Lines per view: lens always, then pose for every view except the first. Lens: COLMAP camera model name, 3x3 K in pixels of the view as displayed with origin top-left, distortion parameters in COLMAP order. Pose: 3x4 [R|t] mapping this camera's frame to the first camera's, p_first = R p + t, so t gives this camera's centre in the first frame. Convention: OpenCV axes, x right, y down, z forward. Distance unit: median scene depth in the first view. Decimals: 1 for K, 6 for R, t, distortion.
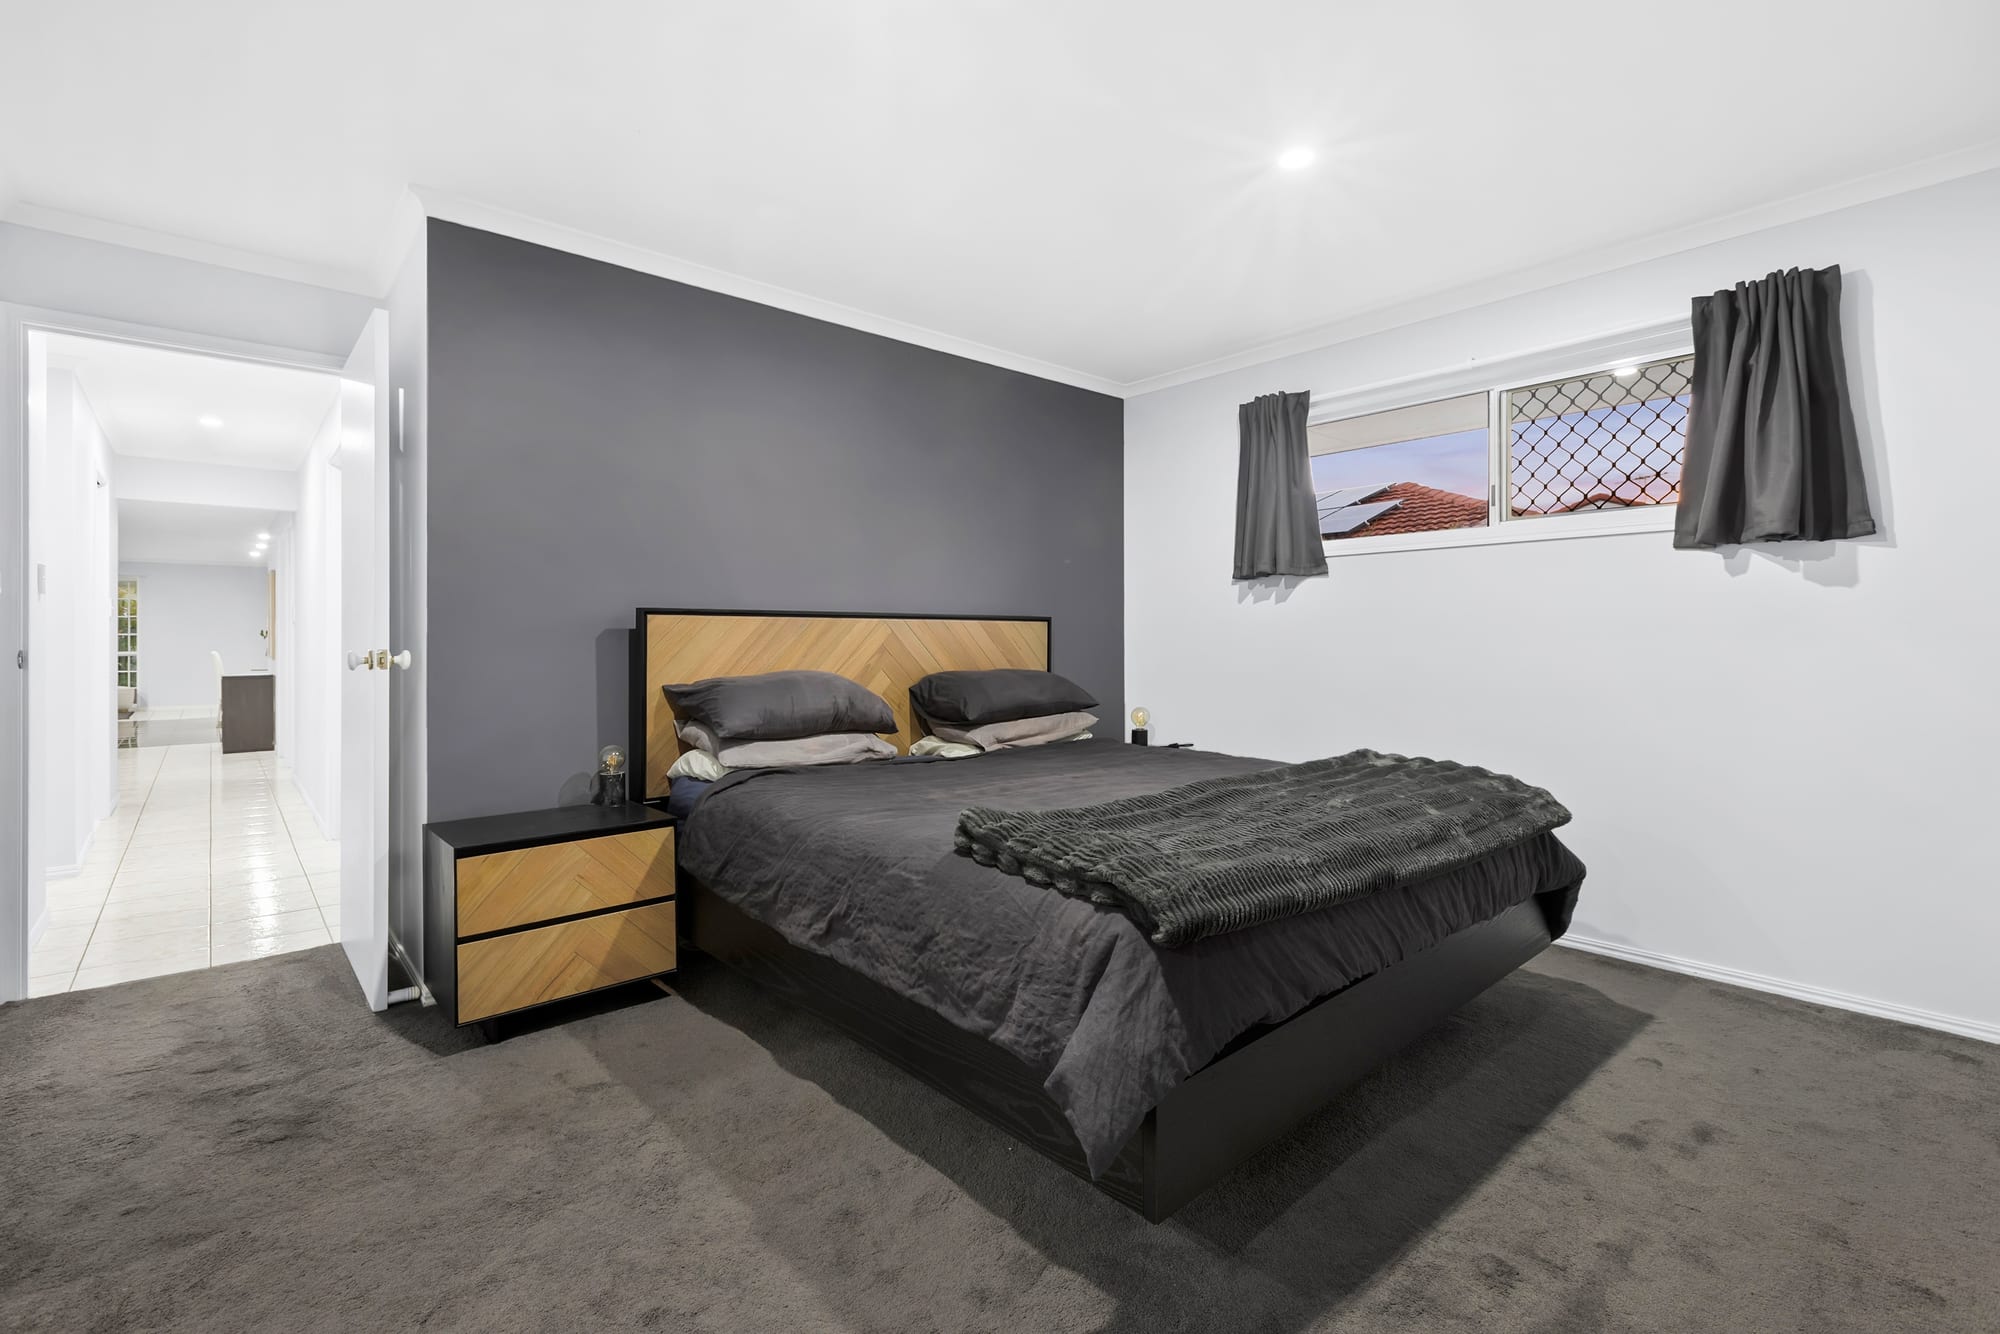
lens RADIAL K [[890.0, 0, 1004.5], [0, 890.0, 656.3], [0, 0, 1]] dist [0.000666, -0.000184]
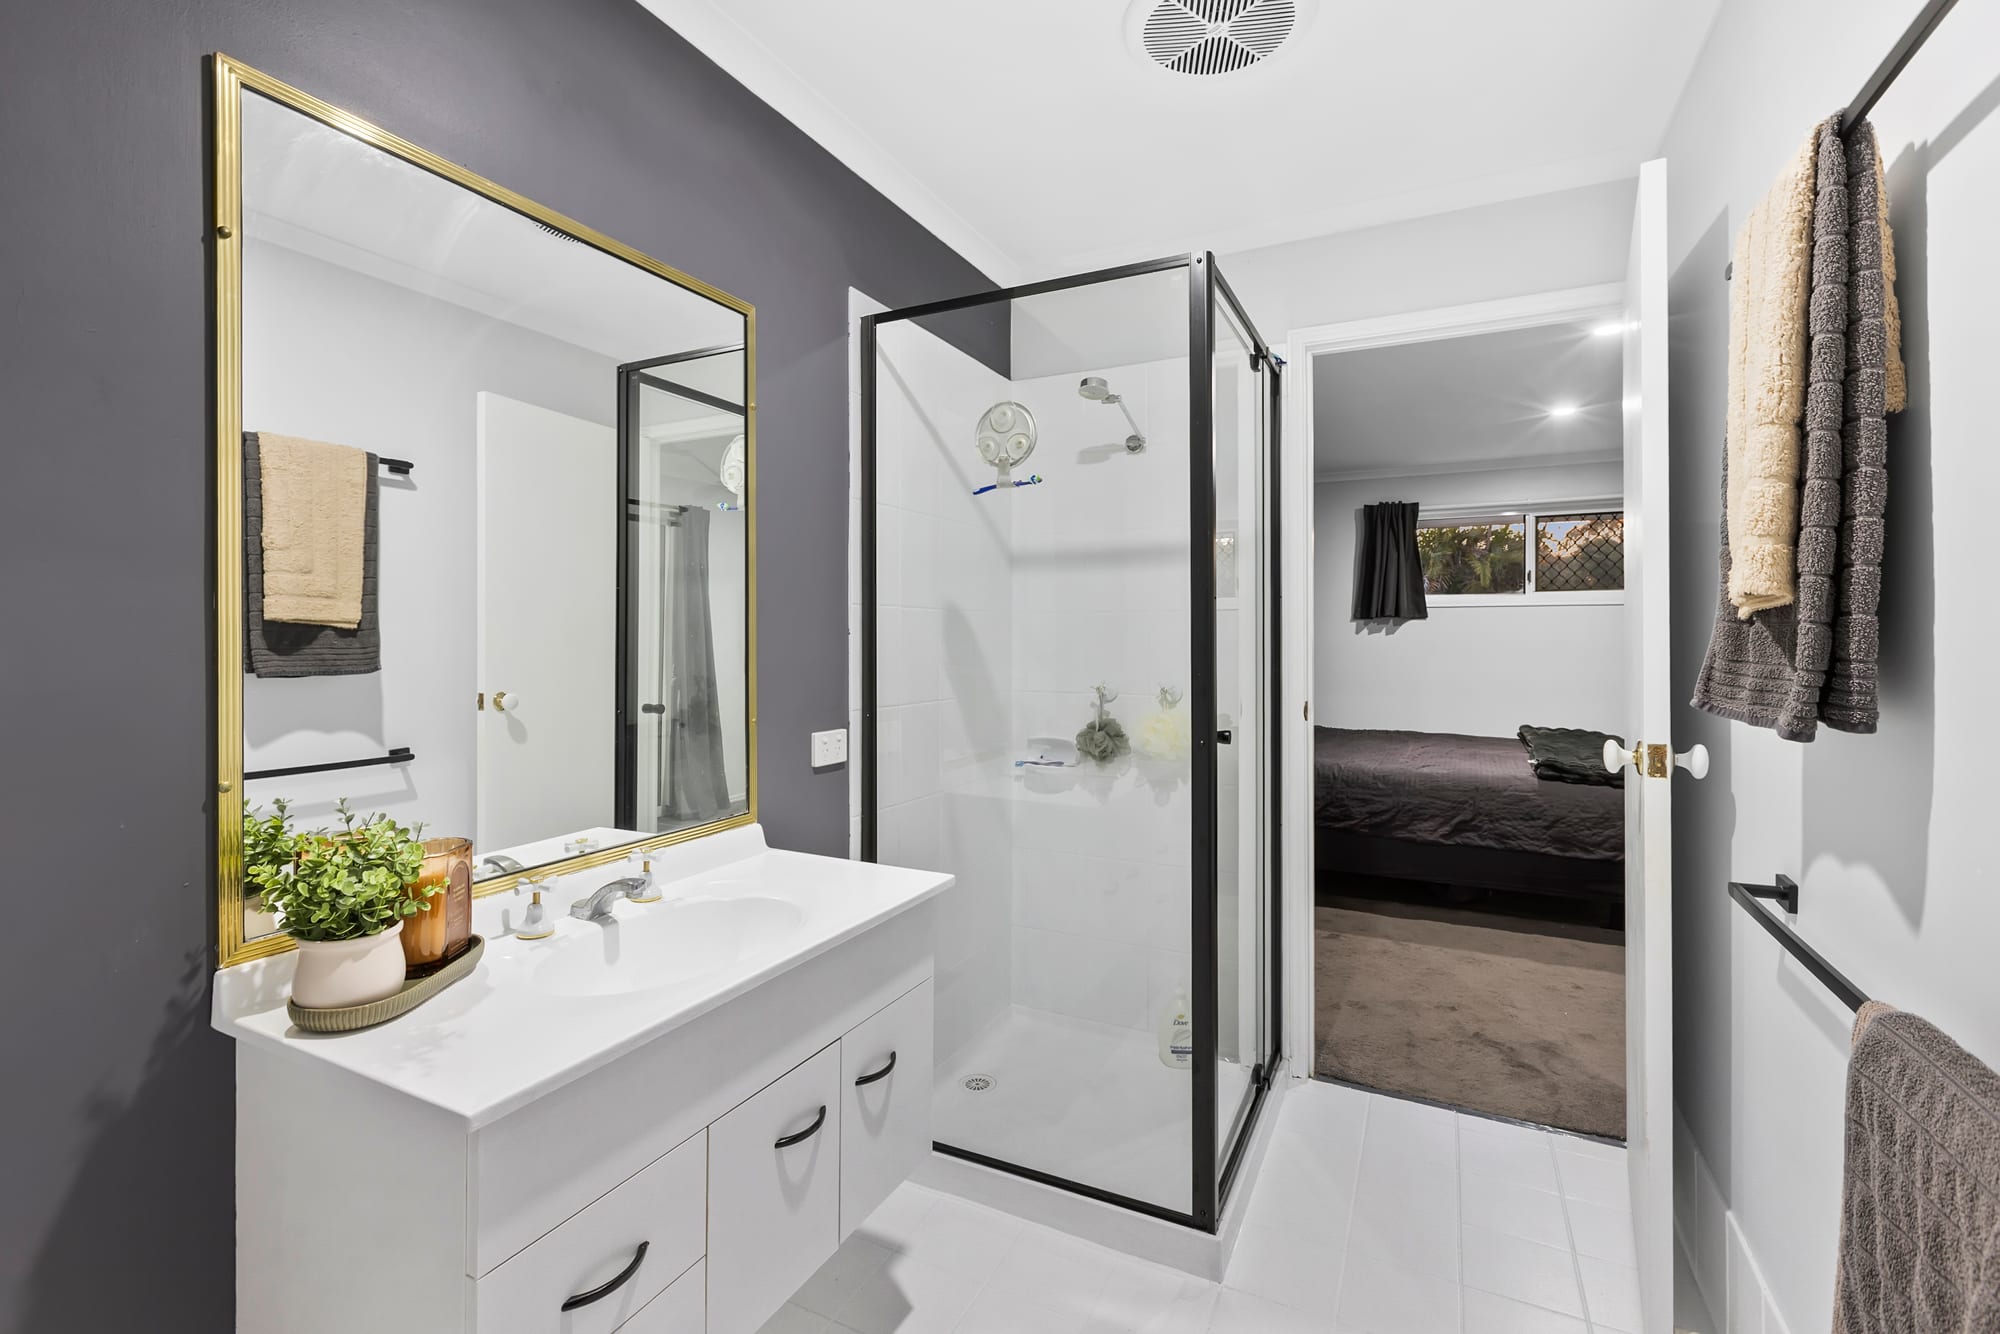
lens RADIAL K [[890.0, 0, 988.3], [0, 890.0, 656.6], [0, 0, 1]] dist [0.000666, -0.000184]
pose [[0.923692, -0.003508, 0.383119, -1.343334], [0.000576, 0.999970, 0.007767, -0.049353], [-0.383135, -0.006953, 0.923666, -0.245329]]
